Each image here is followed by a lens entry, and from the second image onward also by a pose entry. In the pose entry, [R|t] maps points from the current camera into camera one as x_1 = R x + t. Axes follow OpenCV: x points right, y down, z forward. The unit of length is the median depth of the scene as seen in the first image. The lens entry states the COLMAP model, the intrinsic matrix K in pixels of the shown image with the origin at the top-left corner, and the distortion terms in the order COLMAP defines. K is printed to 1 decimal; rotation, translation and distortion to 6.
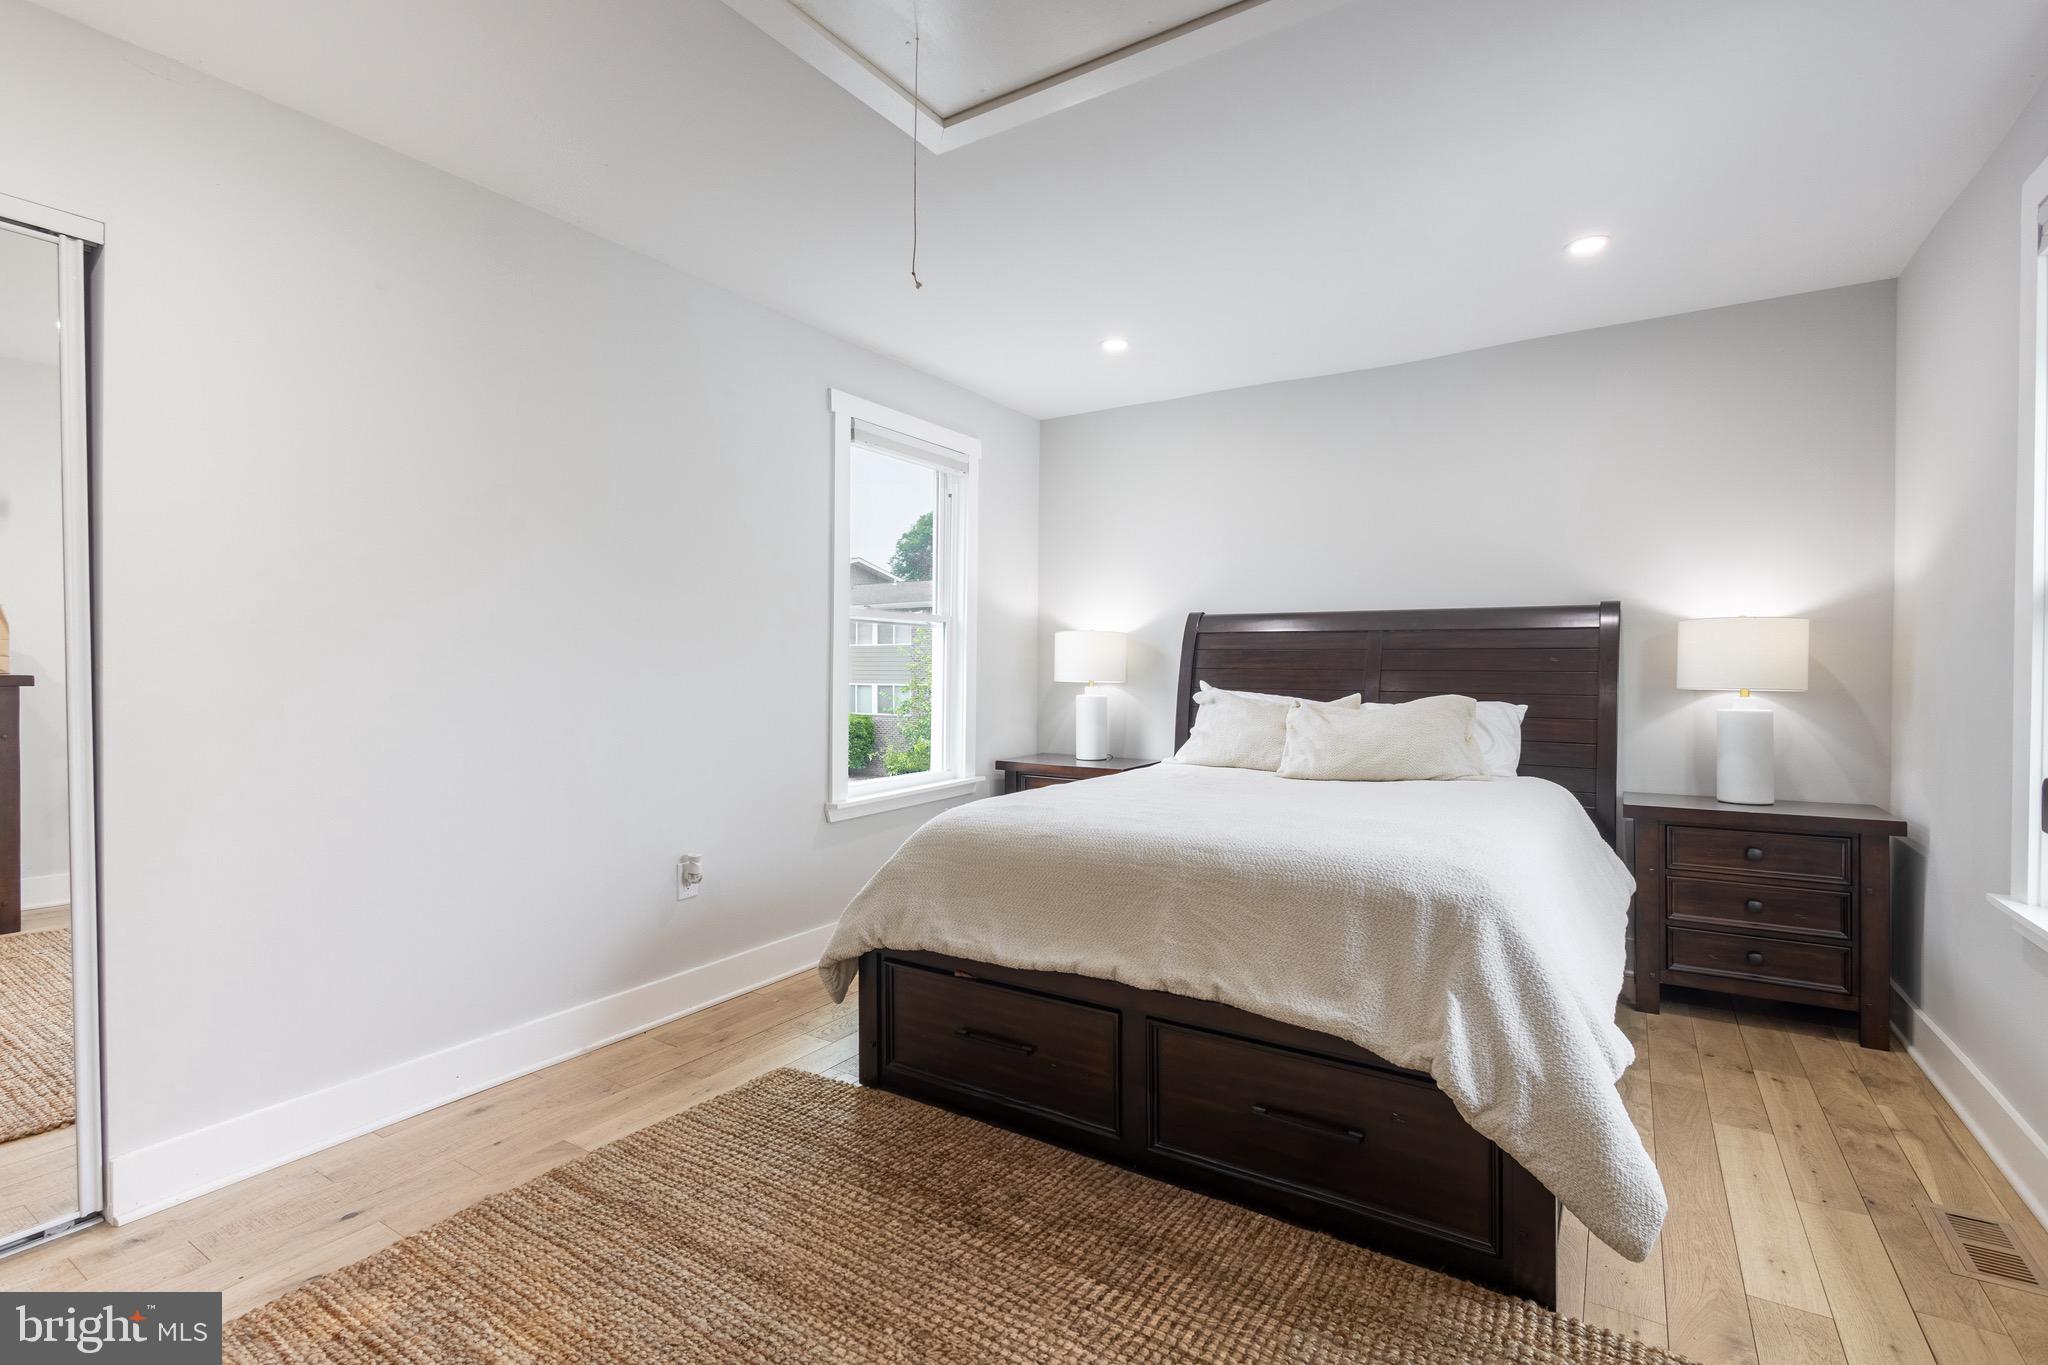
lens RADIAL K [[936.4, 0, 1024.0], [0, 936.4, 682.5], [0, 0, 1]] dist [0.019449, -0.008960]
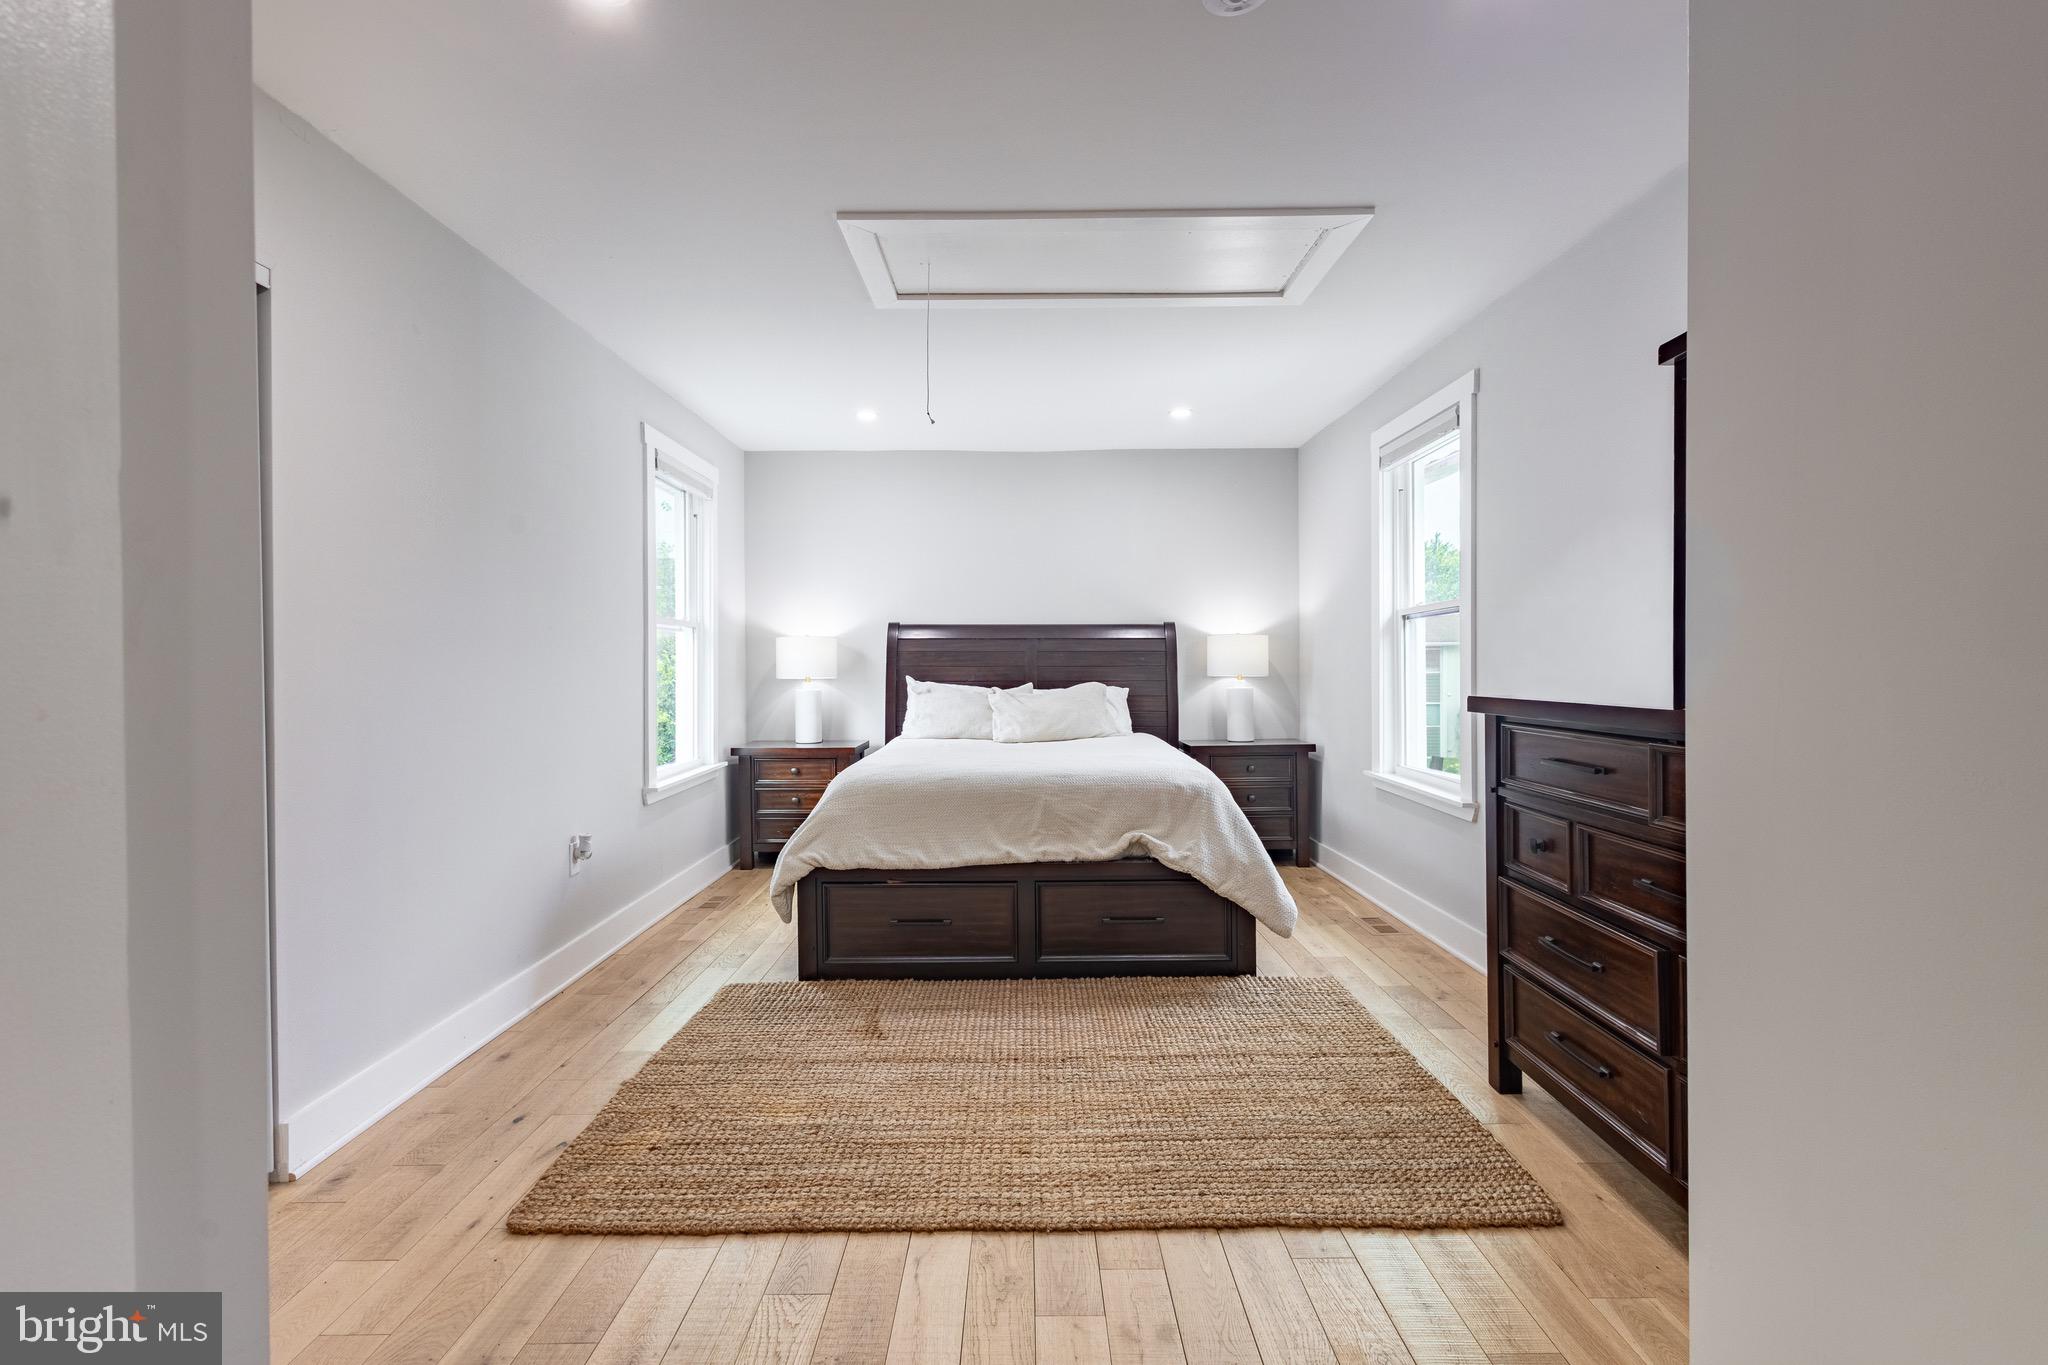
lens RADIAL K [[942.5, 0, 1024.0], [0, 942.5, 682.5], [0, 0, 1]] dist [0.025170, 0.000132]
pose [[0.840589, -0.017557, 0.541389, -0.505444], [0.016504, 0.999841, 0.006799, 0.001215], [-0.541422, 0.003220, 0.840745, -0.240752]]
